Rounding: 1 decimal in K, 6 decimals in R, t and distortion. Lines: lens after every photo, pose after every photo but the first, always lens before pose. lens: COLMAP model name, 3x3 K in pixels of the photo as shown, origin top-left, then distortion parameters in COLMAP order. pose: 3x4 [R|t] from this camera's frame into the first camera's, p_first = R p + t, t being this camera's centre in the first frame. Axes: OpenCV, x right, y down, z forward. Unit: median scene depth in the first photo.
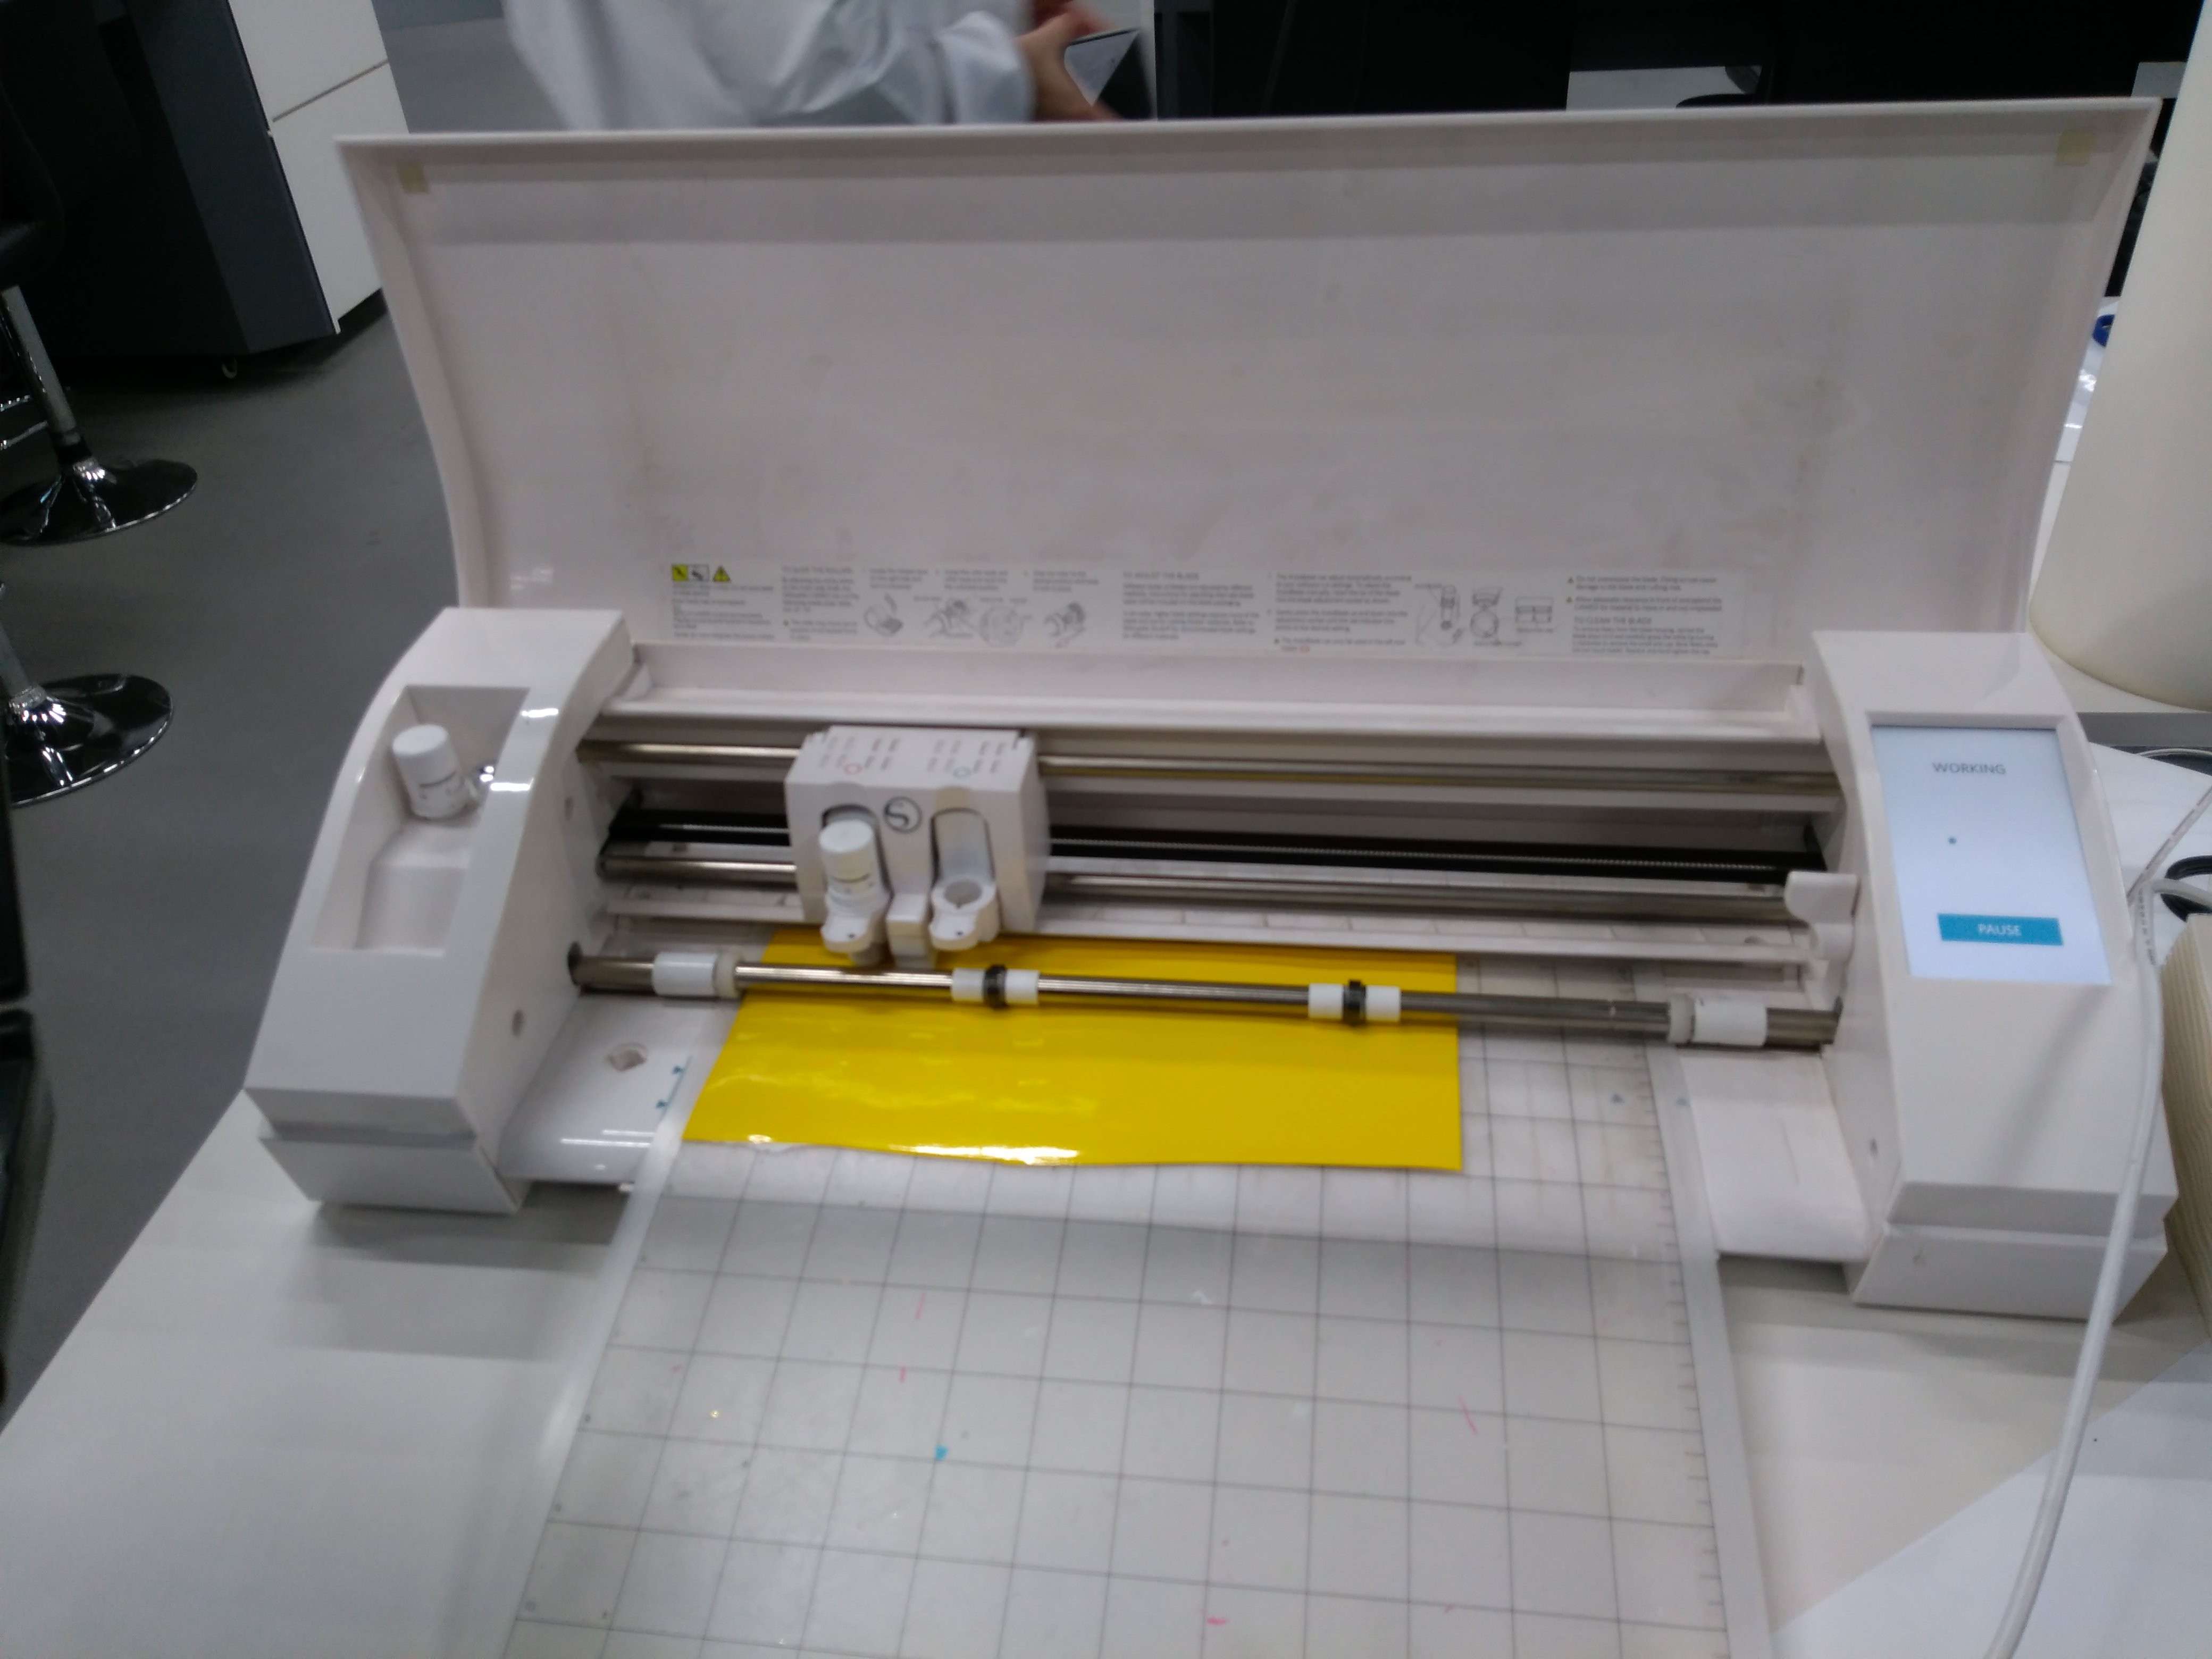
lens RADIAL K [[1745.1, 0, 1106.5], [0, 1745.1, 821.5], [0, 0, 1]] dist [0.089169, -0.000867]
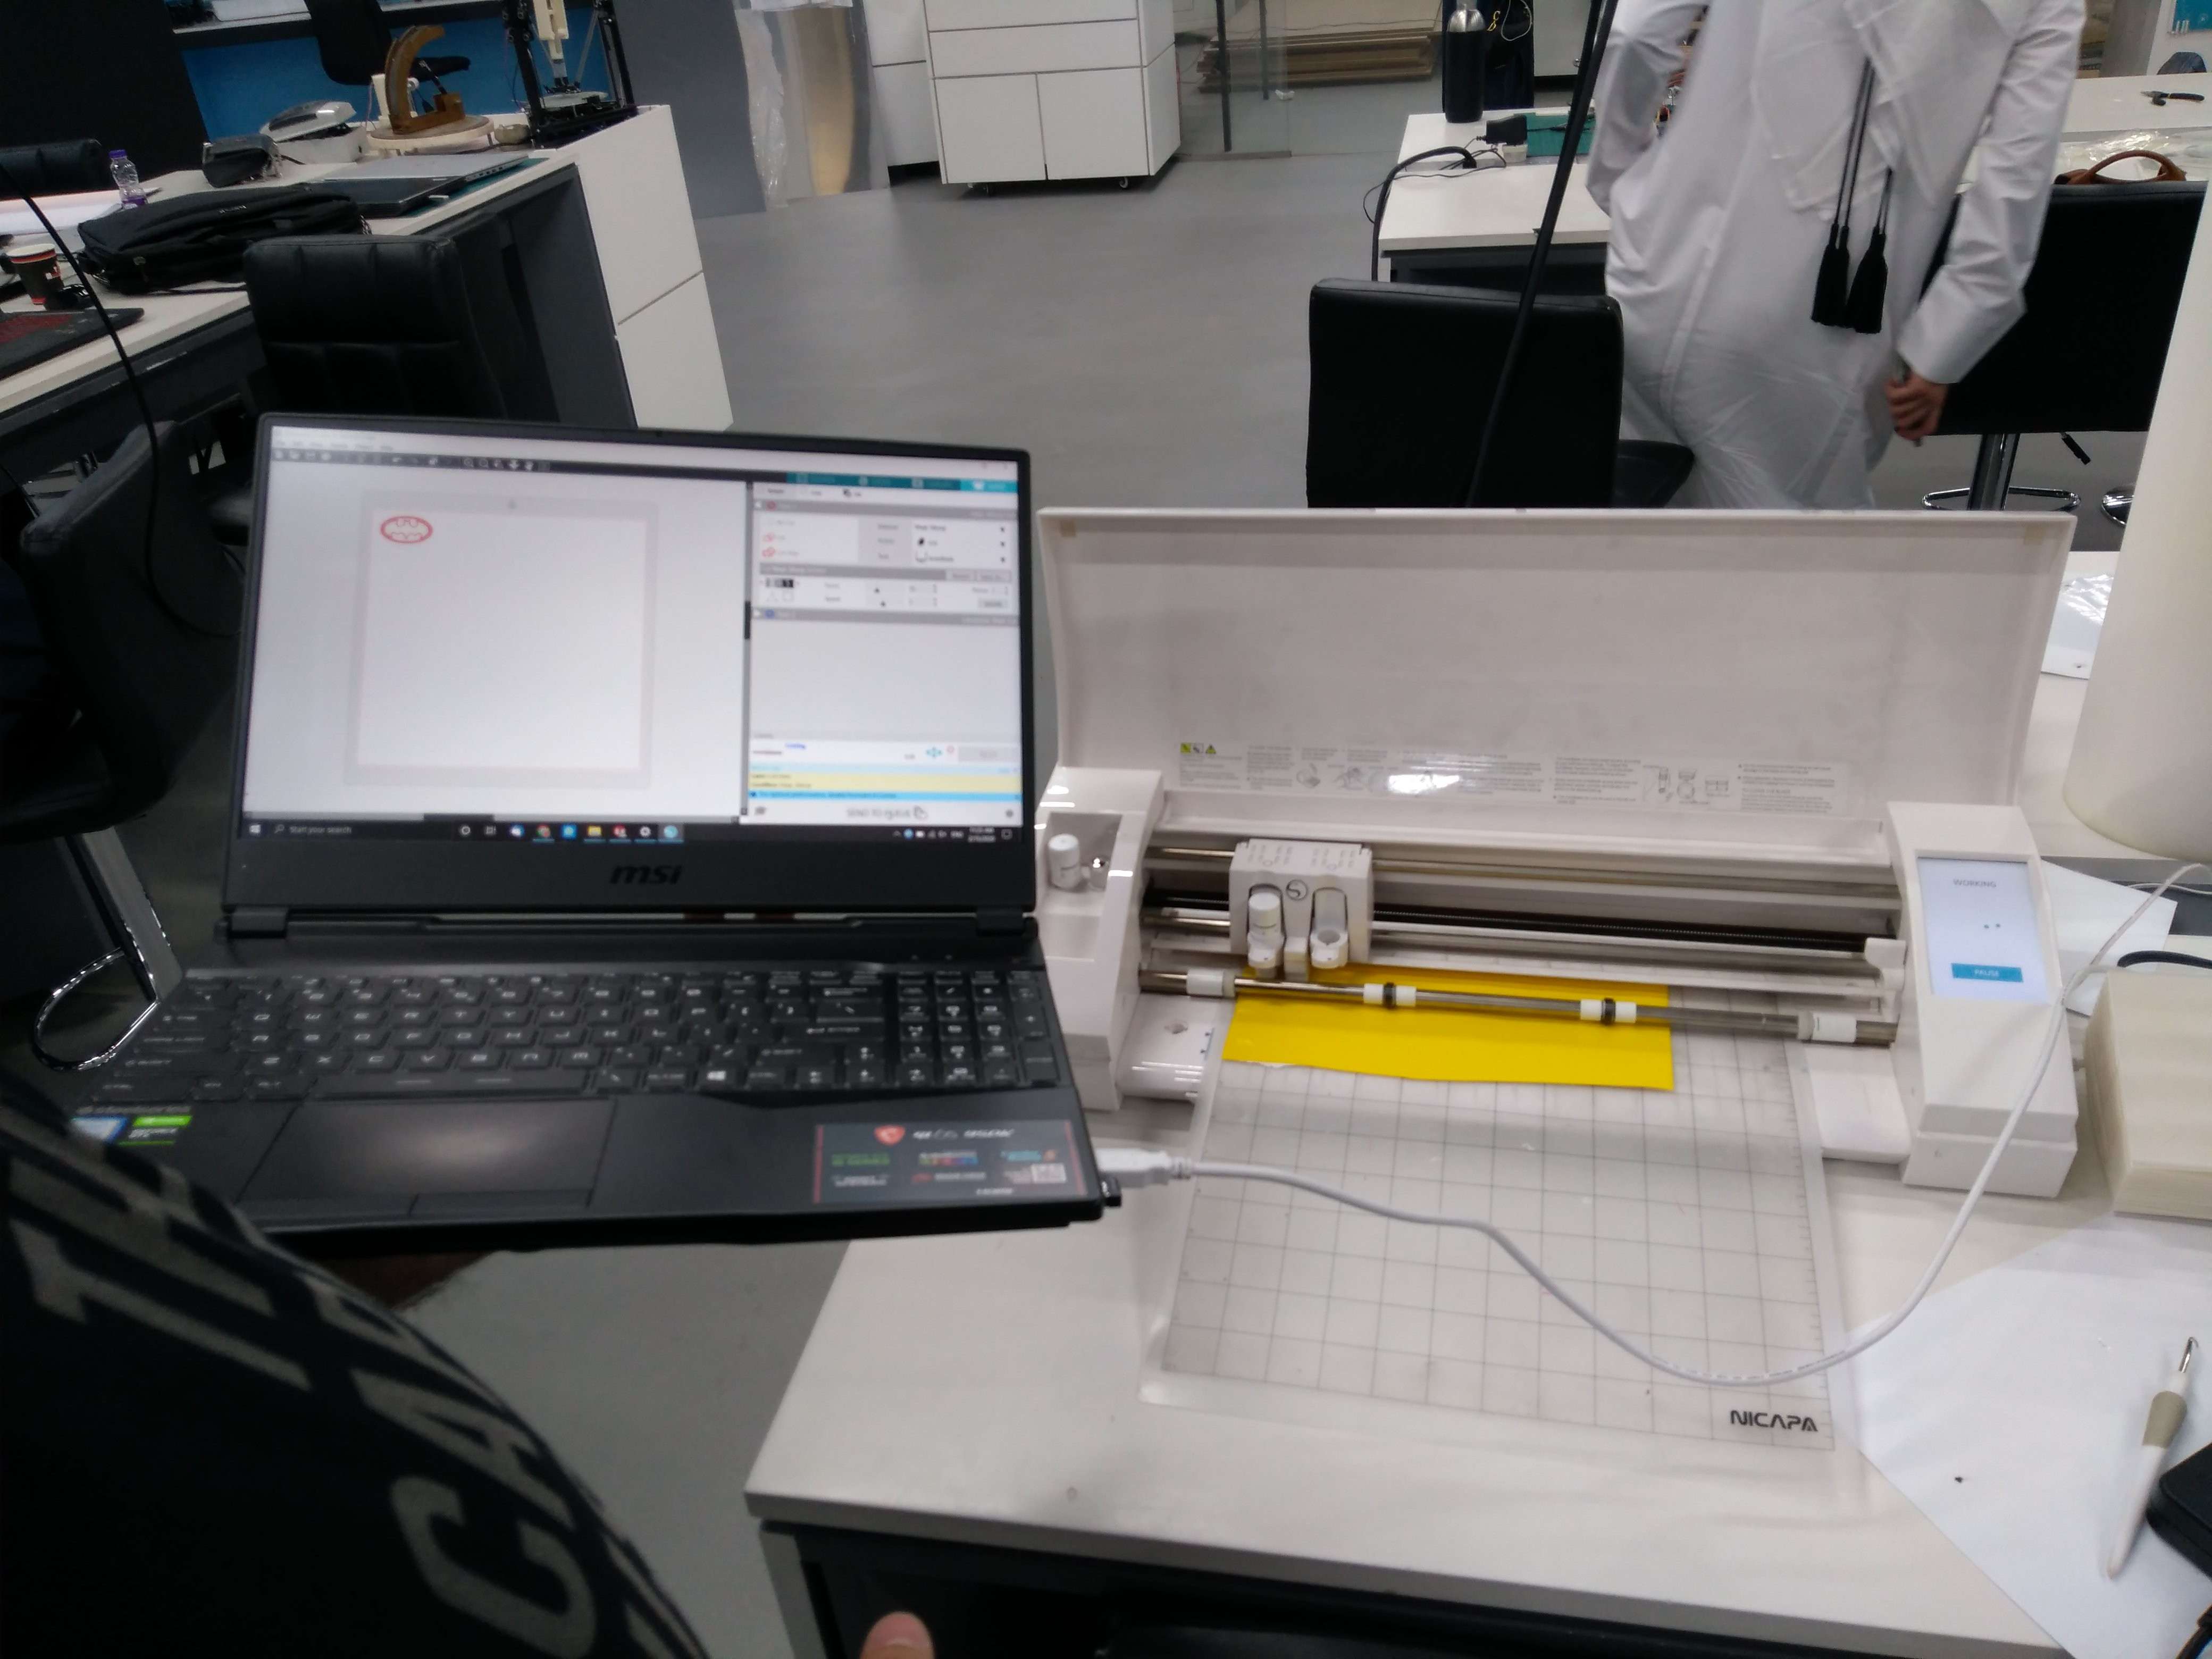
lens RADIAL K [[1745.1, 0, 1106.5], [0, 1745.1, 821.5], [0, 0, 1]] dist [0.089169, -0.000867]
pose [[0.995217, 0.025384, -0.094332, -0.180571], [-0.032125, 0.996984, -0.070646, 0.054389], [0.092254, 0.073339, 0.993031, -0.737253]]
